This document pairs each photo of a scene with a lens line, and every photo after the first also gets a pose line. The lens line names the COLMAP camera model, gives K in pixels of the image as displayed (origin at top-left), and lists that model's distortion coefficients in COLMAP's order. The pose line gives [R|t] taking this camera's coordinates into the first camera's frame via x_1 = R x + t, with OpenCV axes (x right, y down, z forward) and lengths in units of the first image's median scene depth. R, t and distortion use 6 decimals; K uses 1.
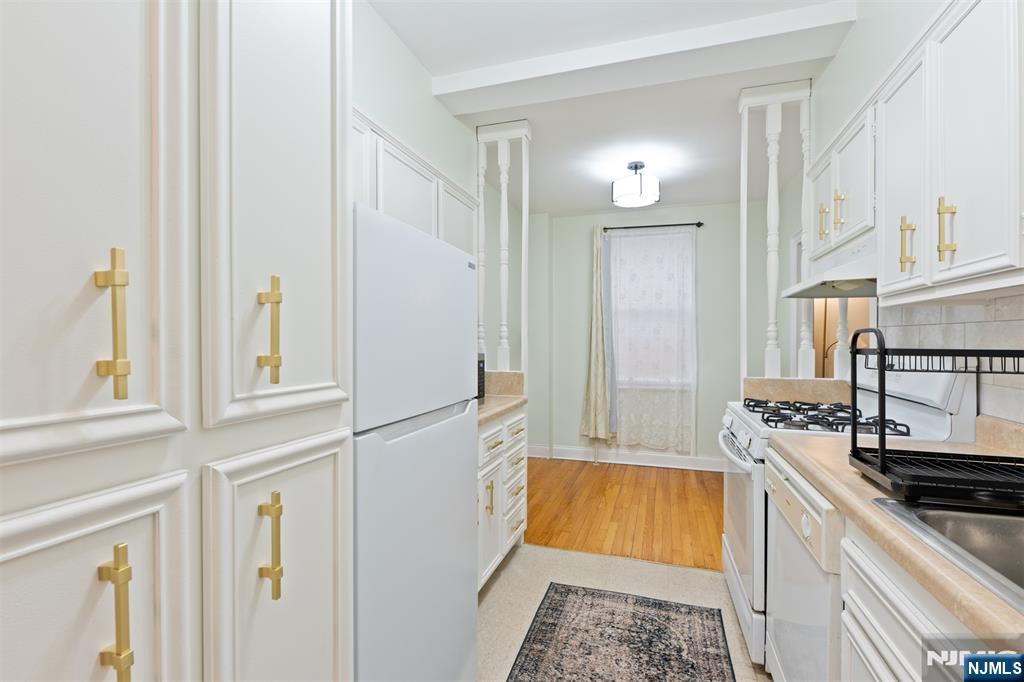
lens RADIAL K [[462.2, 0, 510.1], [0, 462.2, 345.3], [0, 0, 1]] dist [0.004009, -0.003259]
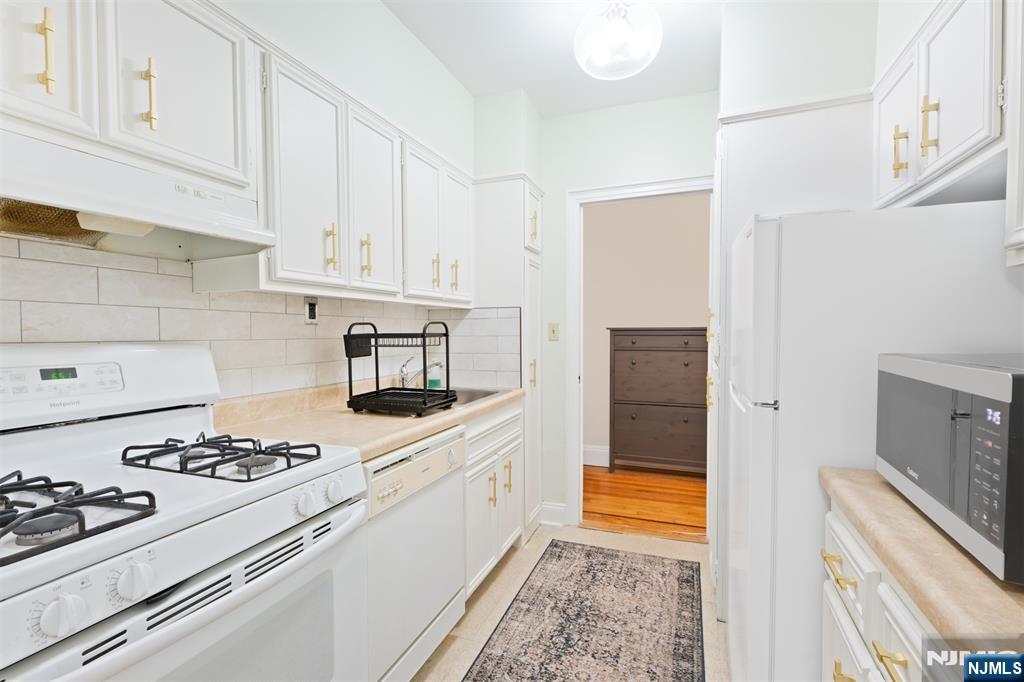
lens RADIAL K [[462.2, 0, 512.2], [0, 462.2, 342.1], [0, 0, 1]] dist [0.004009, -0.003259]
pose [[-0.997887, 0.007034, 0.064594, 0.344018], [0.008700, 0.999636, 0.025551, 0.000213], [-0.064391, 0.026059, -0.997584, 1.841146]]
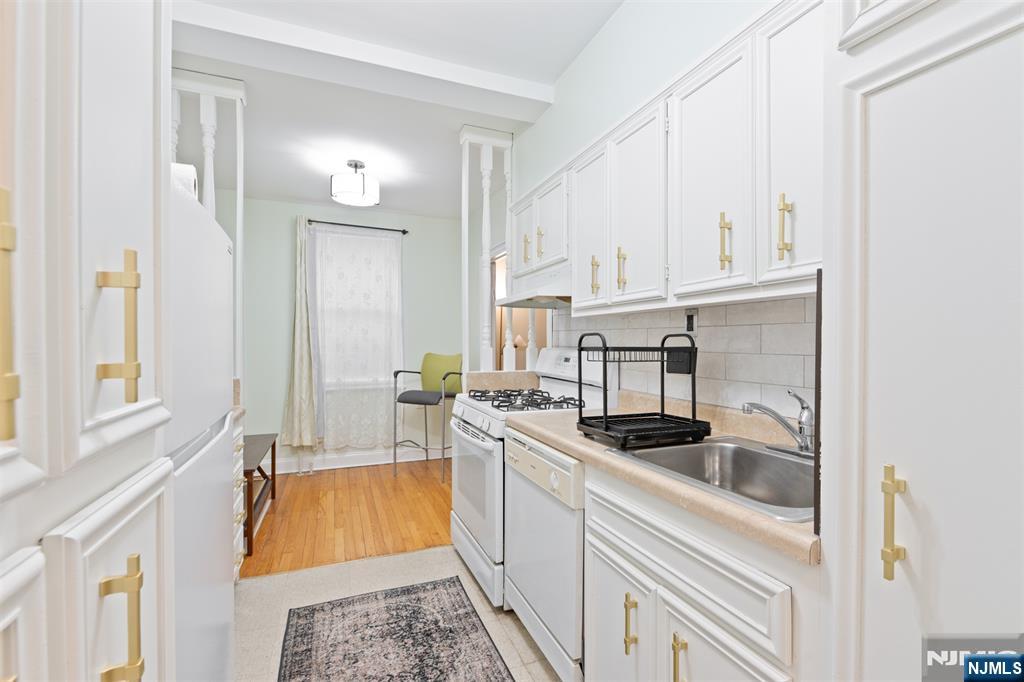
lens RADIAL K [[462.2, 0, 519.1], [0, 462.2, 345.0], [0, 0, 1]] dist [0.004009, -0.003259]
pose [[0.764356, -0.004175, 0.644781, -0.168110], [0.004349, 0.999990, 0.001319, -0.000967], [-0.644779, 0.001796, 0.764367, 0.027057]]
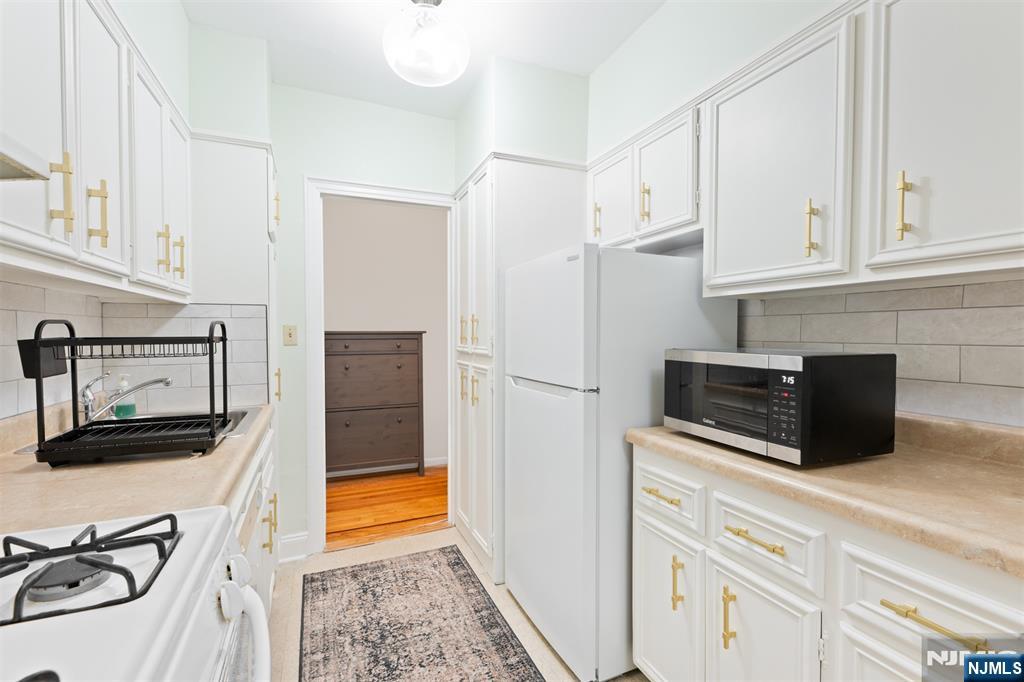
lens RADIAL K [[462.2, 0, 518.1], [0, 462.2, 342.6], [0, 0, 1]] dist [0.004009, -0.003259]
pose [[-0.750908, 0.017812, -0.660167, 0.717690], [0.003682, 0.999734, 0.022786, -0.000680], [0.660397, 0.014680, -0.750774, 1.712381]]
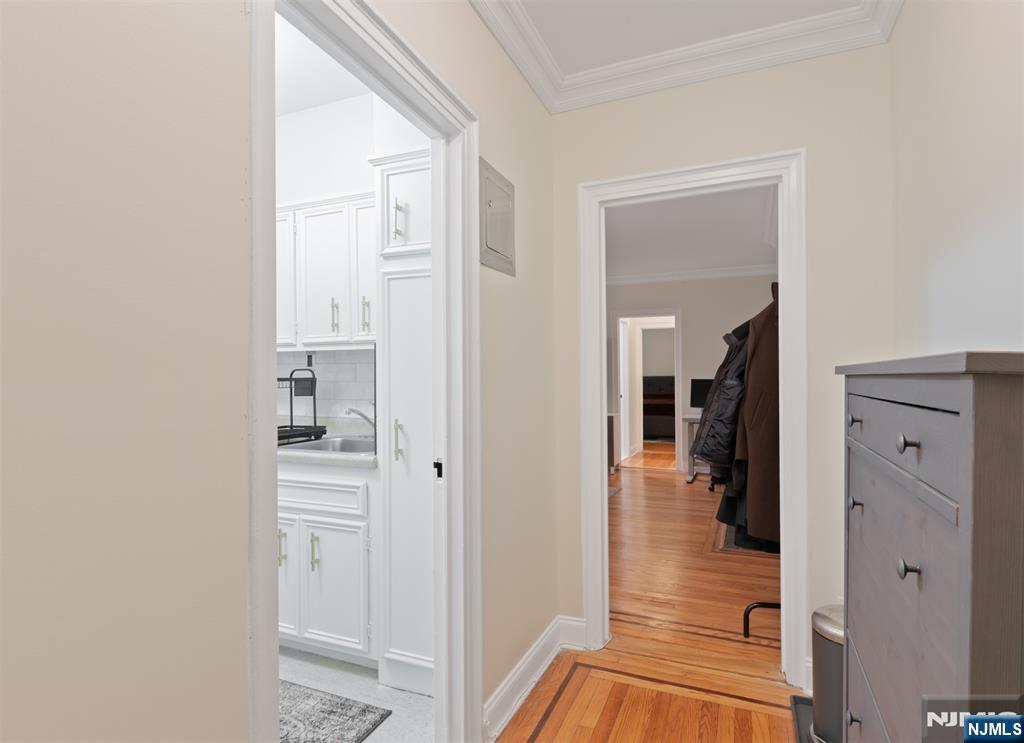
lens RADIAL K [[543.8, 0, 522.7], [0, 543.8, 378.5], [0, 0, 1]] dist [-0.004450, -0.000467]
pose [[0.103358, -0.009784, 0.994596, -0.955397], [0.011812, 0.999893, 0.008609, 0.002181], [-0.994574, 0.010858, 0.103463, -0.323648]]
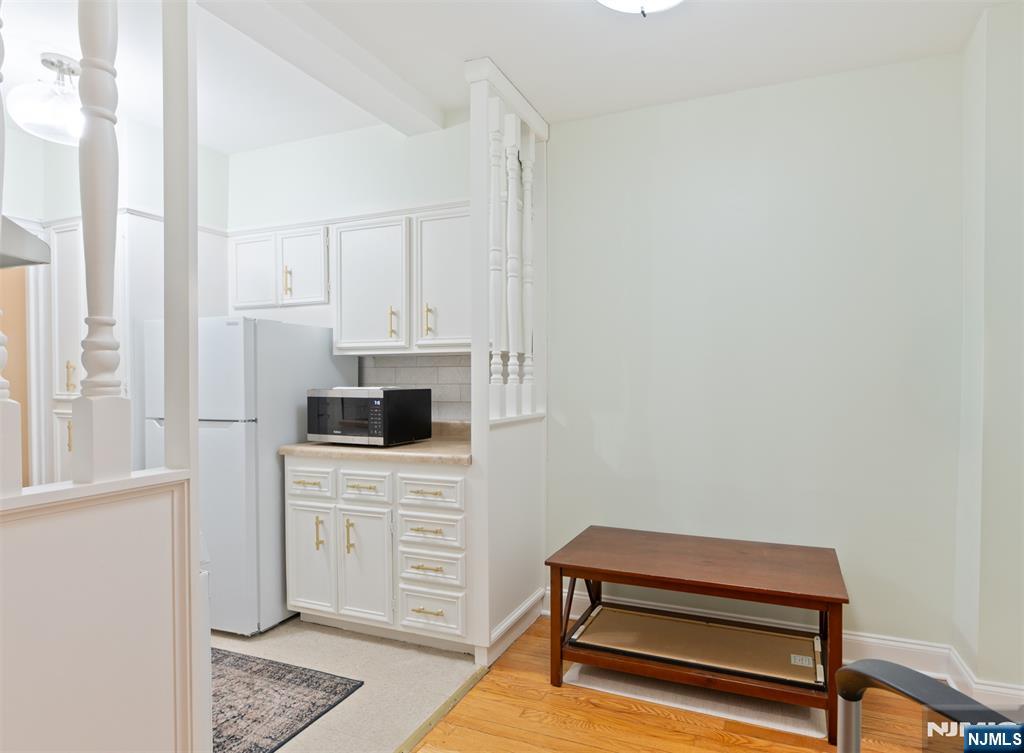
lens RADIAL K [[530.8, 0, 595.3], [0, 530.8, 387.9], [0, 0, 1]] dist [-0.005662, 0.001100]
pose [[-0.028148, 0.024153, -0.999312, 1.429313], [0.003513, 0.999704, 0.024063, -0.005801], [0.999598, -0.002834, -0.028224, 2.108899]]
